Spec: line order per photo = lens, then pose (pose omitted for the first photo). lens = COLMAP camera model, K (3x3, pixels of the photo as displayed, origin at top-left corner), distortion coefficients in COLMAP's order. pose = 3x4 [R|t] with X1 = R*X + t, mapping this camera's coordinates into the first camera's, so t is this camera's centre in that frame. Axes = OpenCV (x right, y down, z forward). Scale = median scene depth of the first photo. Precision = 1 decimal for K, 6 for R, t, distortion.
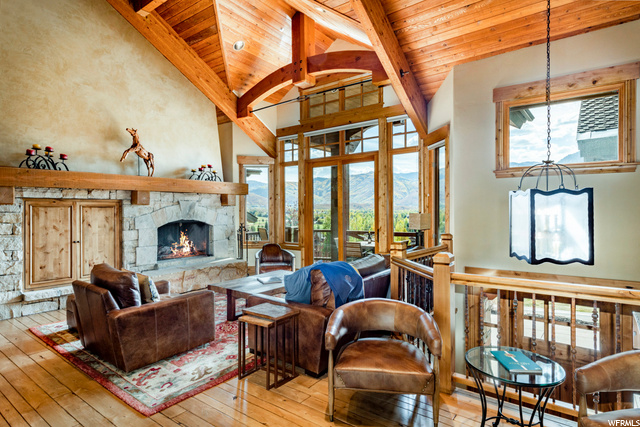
lens RADIAL K [[355.4, 0, 325.5], [0, 355.4, 213.6], [0, 0, 1]] dist [0.005882, -0.002573]
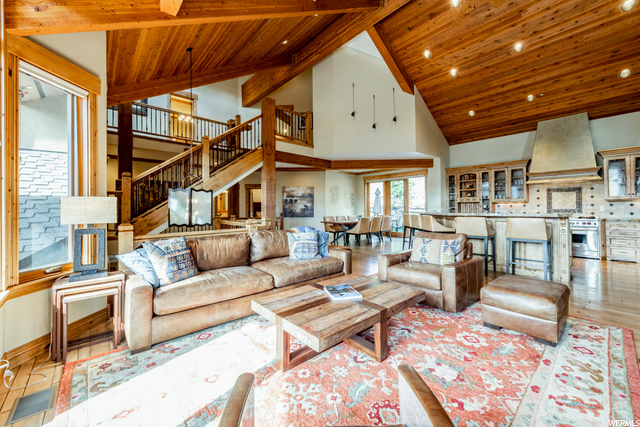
lens RADIAL K [[254.5, 0, 317.1], [0, 254.5, 198.4], [0, 0, 1]] dist [0.010425, -0.001540]
pose [[-0.978850, 0.017009, 0.203873, -0.175425], [0.011867, 0.999580, -0.026420, 0.015287], [-0.204237, -0.023442, -0.978641, 1.229085]]
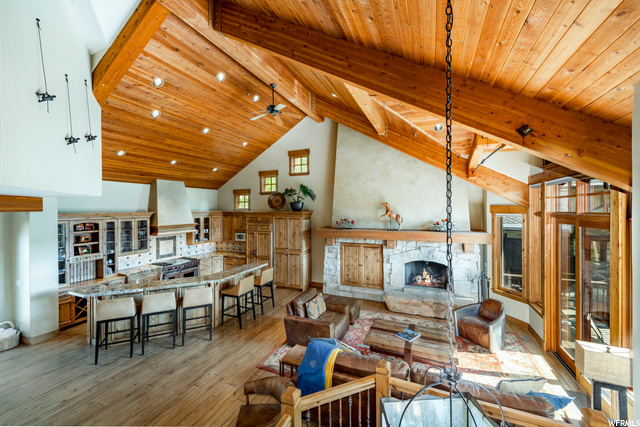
lens RADIAL K [[254.5, 0, 316.4], [0, 254.5, 208.5], [0, 0, 1]] dist [0.010425, -0.001540]
pose [[0.217494, 0.004214, -0.976053, 0.517414], [0.000019, 0.999991, 0.004321, -0.204439], [0.976062, -0.000958, 0.217492, 0.411659]]
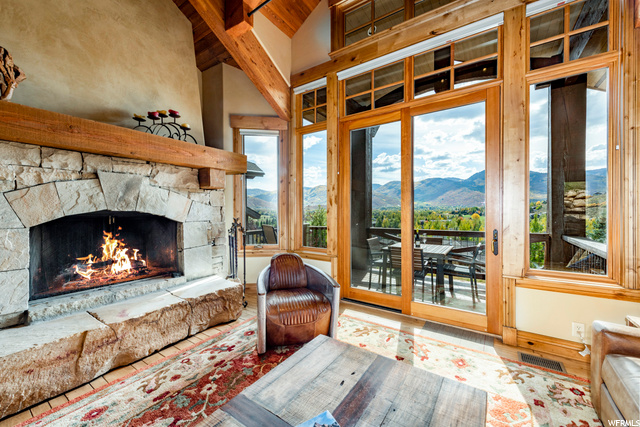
lens RADIAL K [[254.5, 0, 323.0], [0, 254.5, 213.1], [0, 0, 1]] dist [0.010425, -0.001540]
pose [[0.998656, 0.003415, 0.051708, -0.133424], [-0.003531, 0.999991, 0.002147, 0.021123], [-0.051700, -0.002326, 0.998660, 0.686389]]
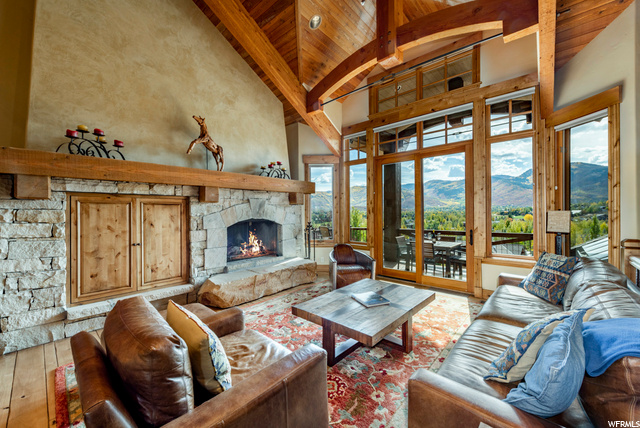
lens RADIAL K [[254.5, 0, 321.2], [0, 254.5, 213.4], [0, 0, 1]] dist [0.010425, -0.001540]
pose [[0.996318, -0.001002, -0.085726, -0.175858], [0.000805, 0.999997, -0.002323, 0.005510], [0.085728, 0.002245, 0.996316, 0.370882]]
